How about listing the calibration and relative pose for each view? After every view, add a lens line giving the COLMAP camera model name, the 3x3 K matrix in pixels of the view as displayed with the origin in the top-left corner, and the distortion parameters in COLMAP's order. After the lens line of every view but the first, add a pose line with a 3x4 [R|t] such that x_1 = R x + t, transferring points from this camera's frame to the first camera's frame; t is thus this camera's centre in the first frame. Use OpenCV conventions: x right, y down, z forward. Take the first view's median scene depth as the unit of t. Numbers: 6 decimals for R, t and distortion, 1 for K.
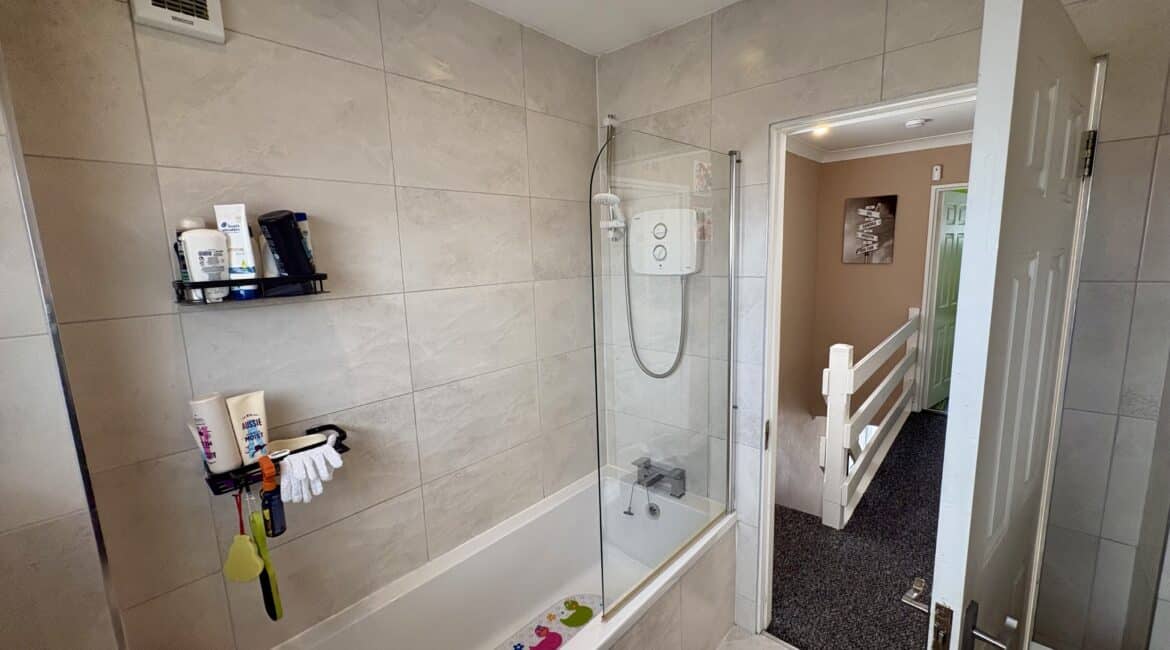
lens RADIAL K [[464.8, 0, 583.7], [0, 464.8, 323.4], [0, 0, 1]] dist [-0.000712, 0.000052]
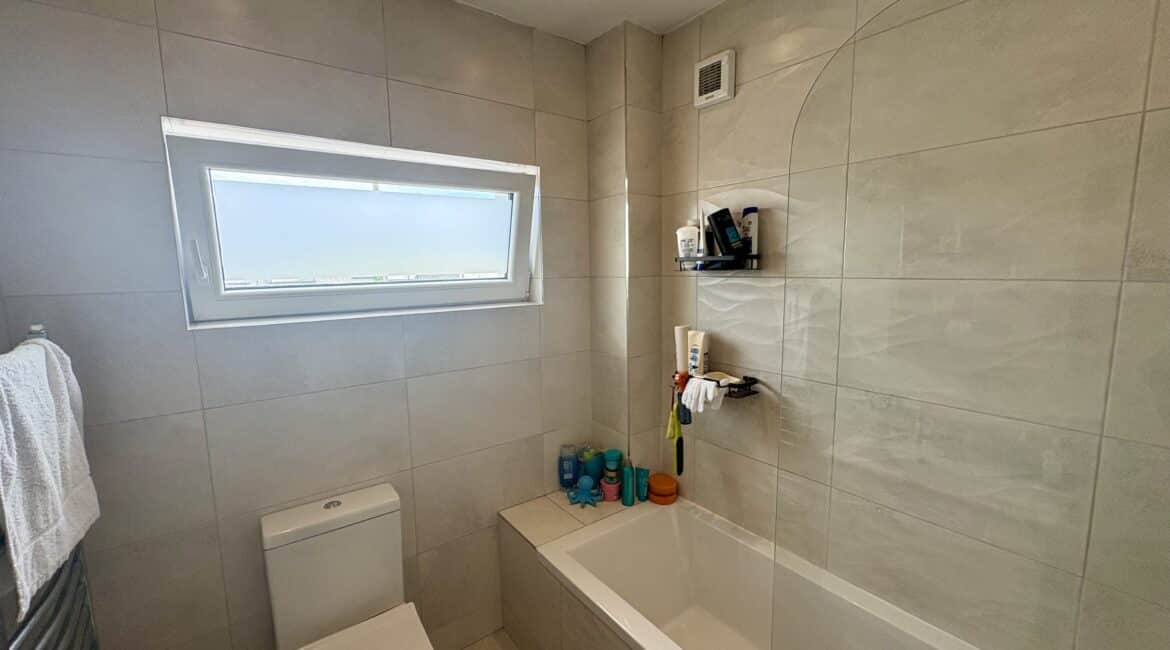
lens RADIAL K [[464.8, 0, 583.7], [0, 464.8, 323.4], [0, 0, 1]] dist [-0.000712, 0.000052]
pose [[-0.186096, 0.155987, -0.970070, 0.479930], [-0.128512, 0.974971, 0.181429, -0.060477], [0.974091, 0.158429, -0.161392, 0.496244]]
